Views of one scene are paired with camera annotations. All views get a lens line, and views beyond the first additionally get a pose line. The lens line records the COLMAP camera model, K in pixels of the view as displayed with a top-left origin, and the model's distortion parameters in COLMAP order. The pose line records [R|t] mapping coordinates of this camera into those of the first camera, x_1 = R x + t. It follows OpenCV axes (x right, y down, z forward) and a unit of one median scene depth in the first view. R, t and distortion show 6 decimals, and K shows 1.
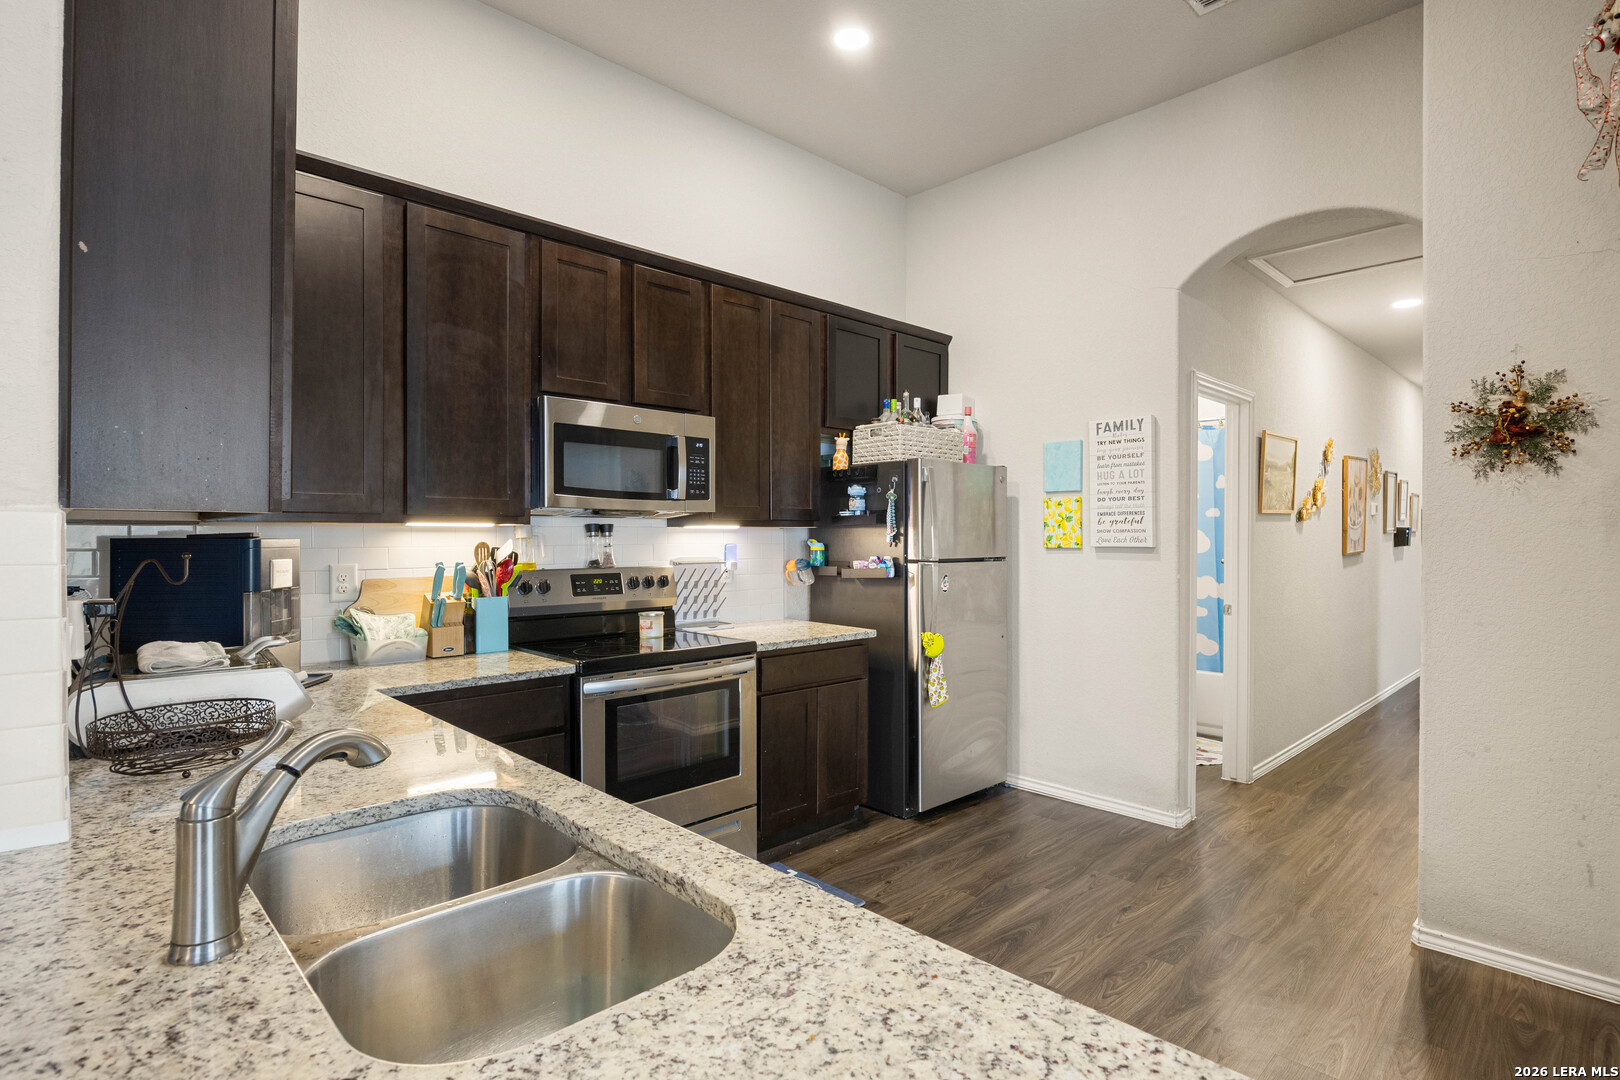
lens RADIAL K [[810.6, 0, 836.3], [0, 810.6, 549.1], [0, 0, 1]] dist [-0.016471, 0.000674]
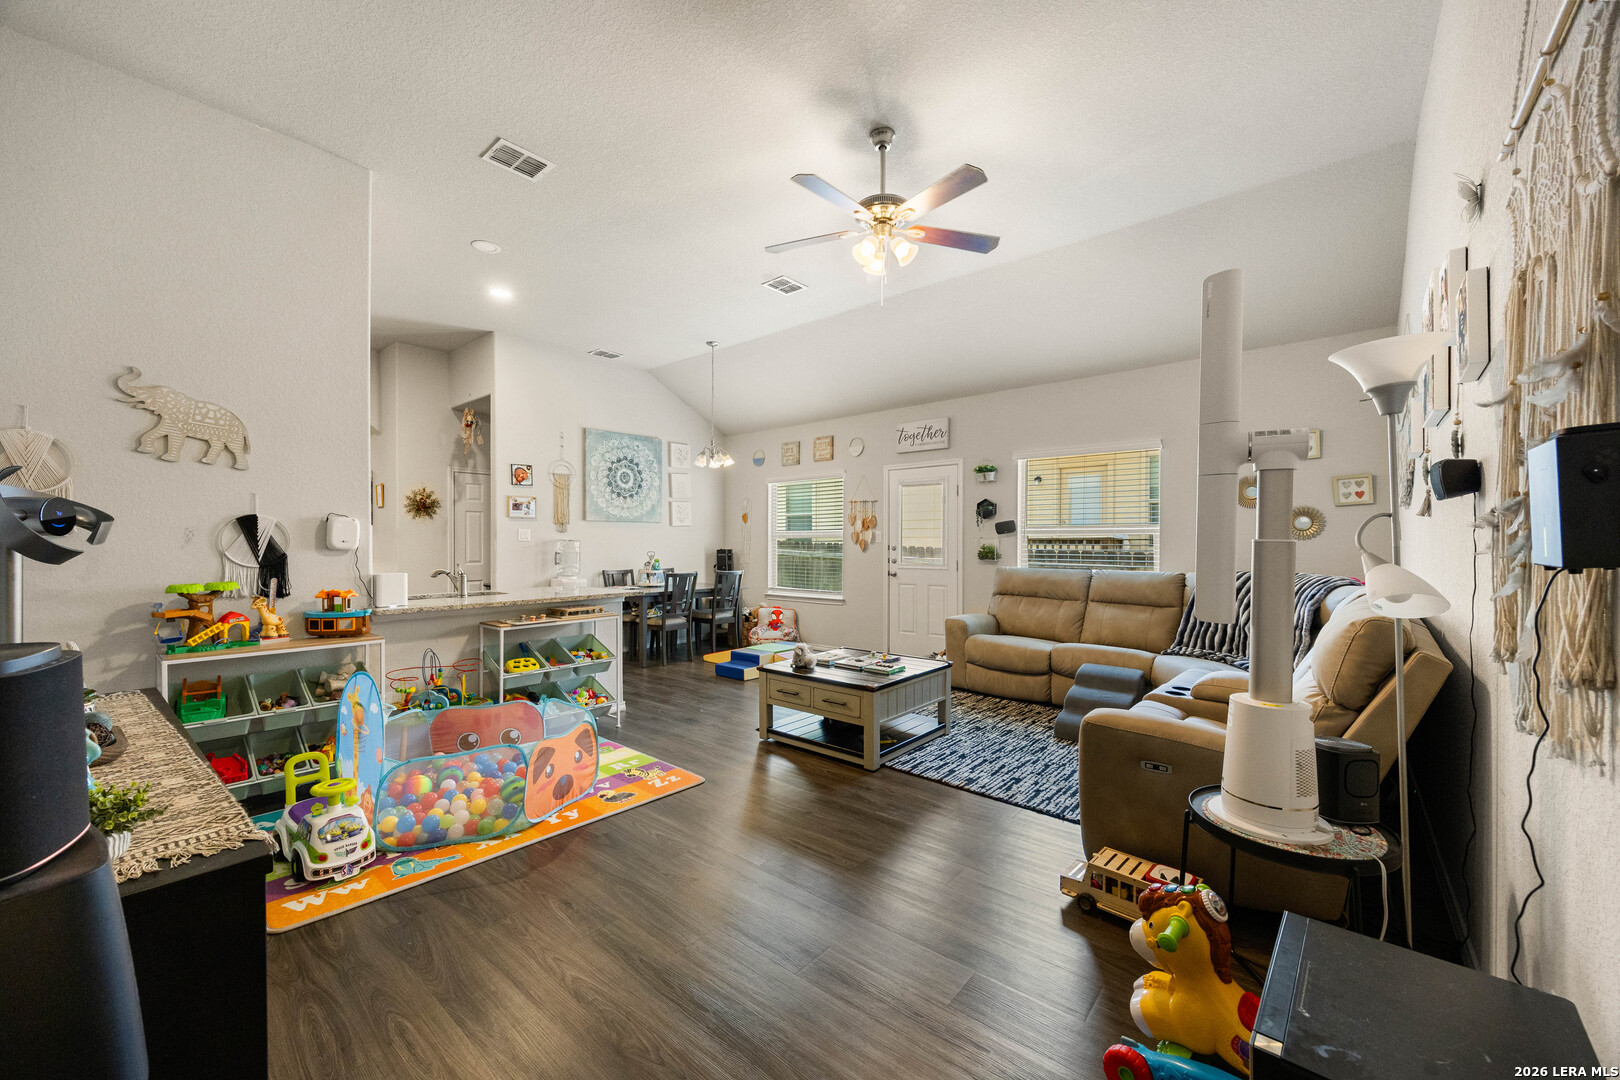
lens RADIAL K [[623.8, 0, 818.2], [0, 623.8, 544.8], [0, 0, 1]] dist [-0.002928, -0.000062]
pose [[-0.098373, -0.004429, 0.995140, -1.335544], [0.012491, 0.999906, 0.005685, 0.018526], [-0.995071, 0.012989, -0.098309, -0.300511]]
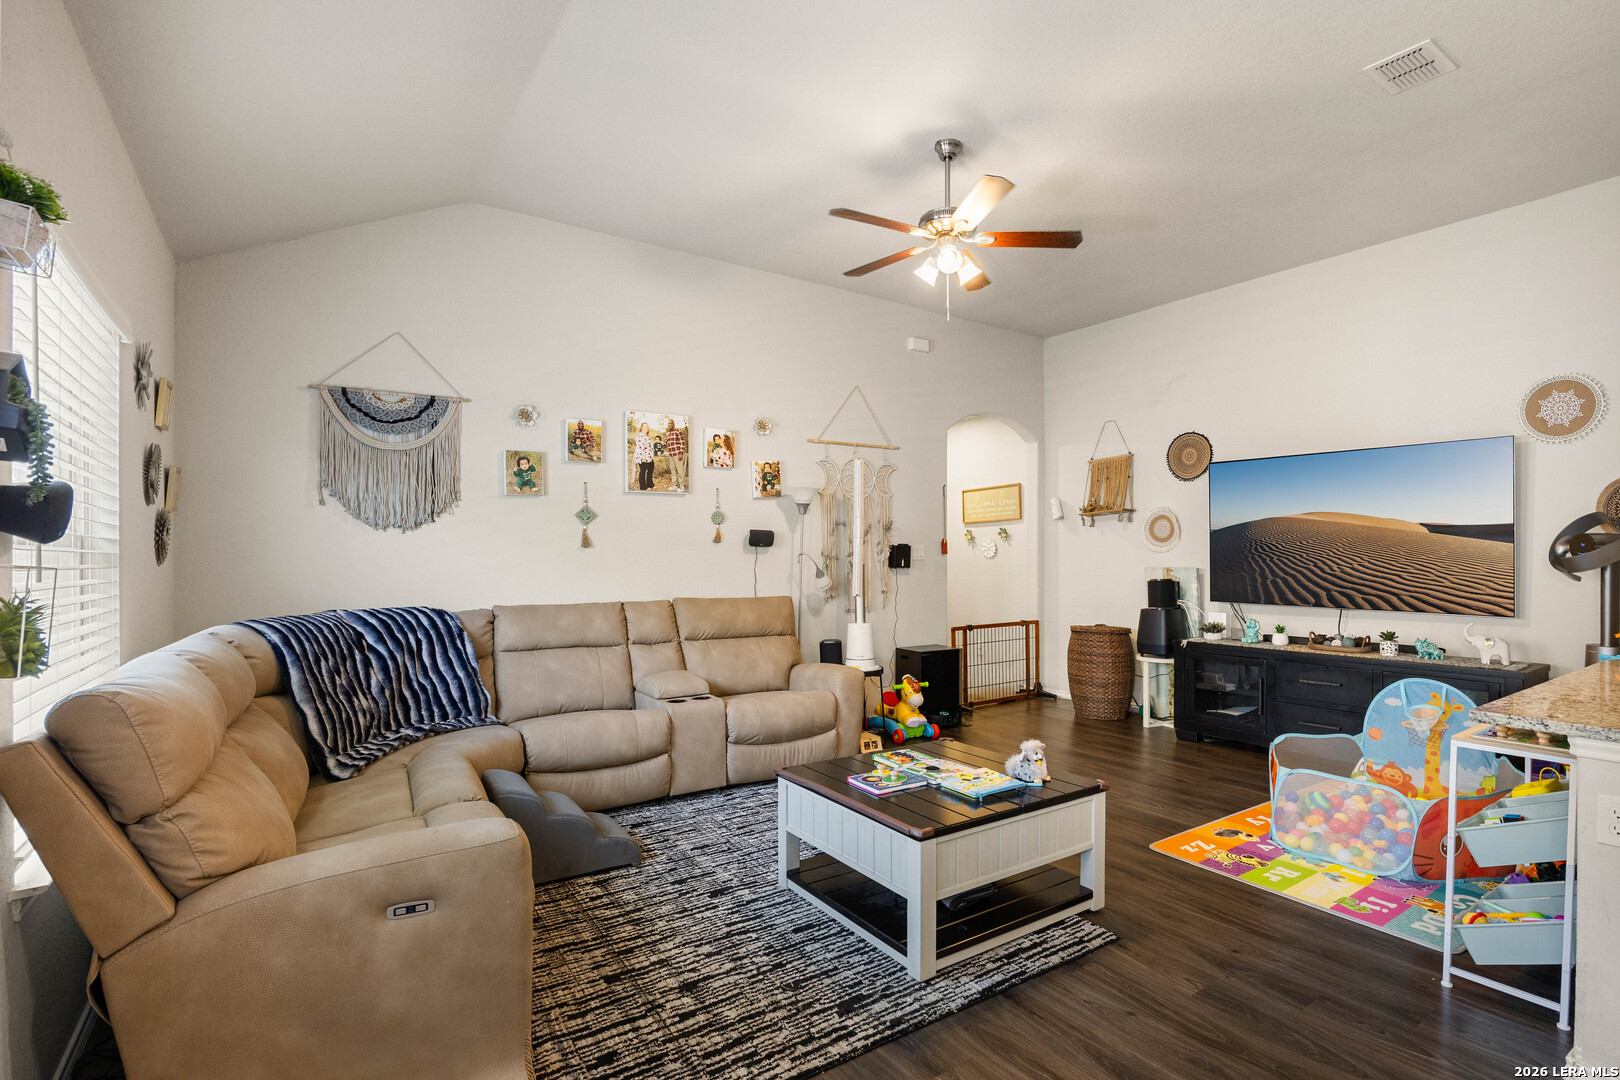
lens RADIAL K [[788.0, 0, 870.8], [0, 788.0, 553.0], [0, 0, 1]] dist [-0.012636, 0.000261]
pose [[-0.142029, -0.003711, -0.989855, 0.563904], [-0.013266, 0.999910, -0.001845, 0.006898], [0.989774, 0.012869, -0.142066, -0.427447]]
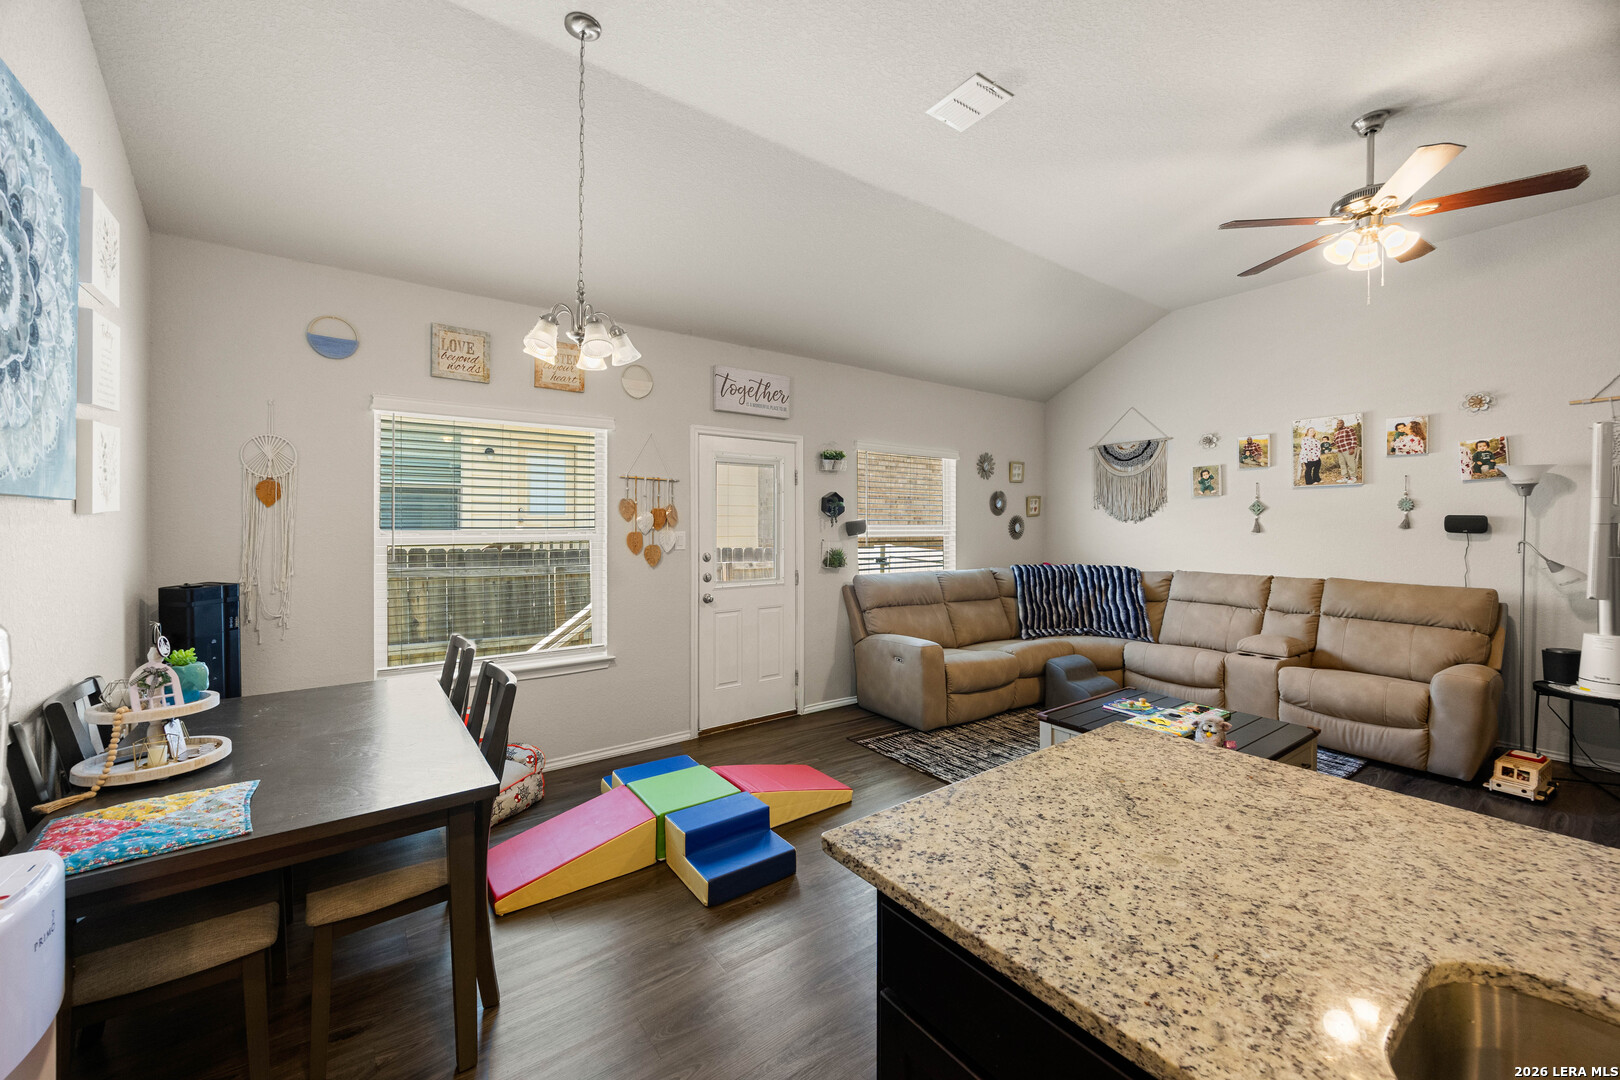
lens RADIAL K [[623.8, 0, 800.5], [0, 623.8, 525.6], [0, 0, 1]] dist [-0.002928, -0.000062]
pose [[-0.986738, -0.000981, 0.162316, 0.100206], [0.001983, 0.999834, 0.018097, -0.039769], [-0.162307, 0.018178, -0.986573, 0.413835]]
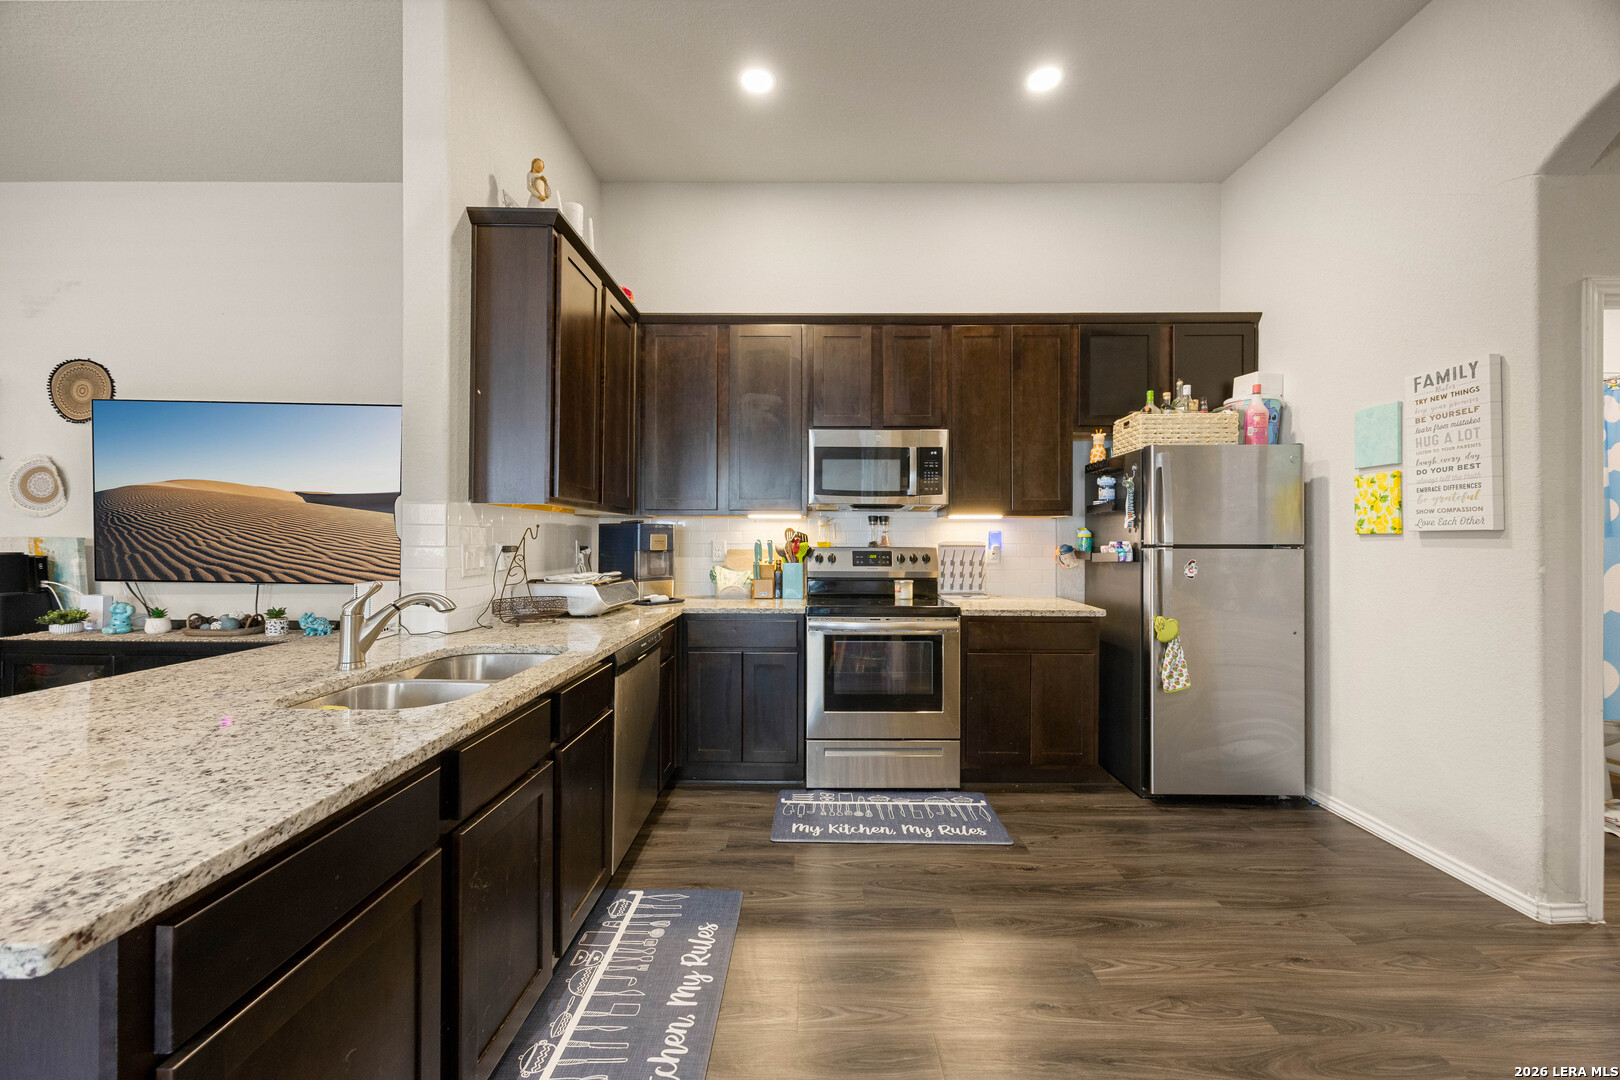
lens RADIAL K [[623.8, 0, 808.5], [0, 623.8, 541.8], [0, 0, 1]] dist [-0.002928, -0.000062]
pose [[0.698936, 0.004190, -0.715172, 0.359755], [-0.013196, 0.999888, -0.007039, 0.020974], [0.715063, 0.014357, 0.698913, 0.143896]]
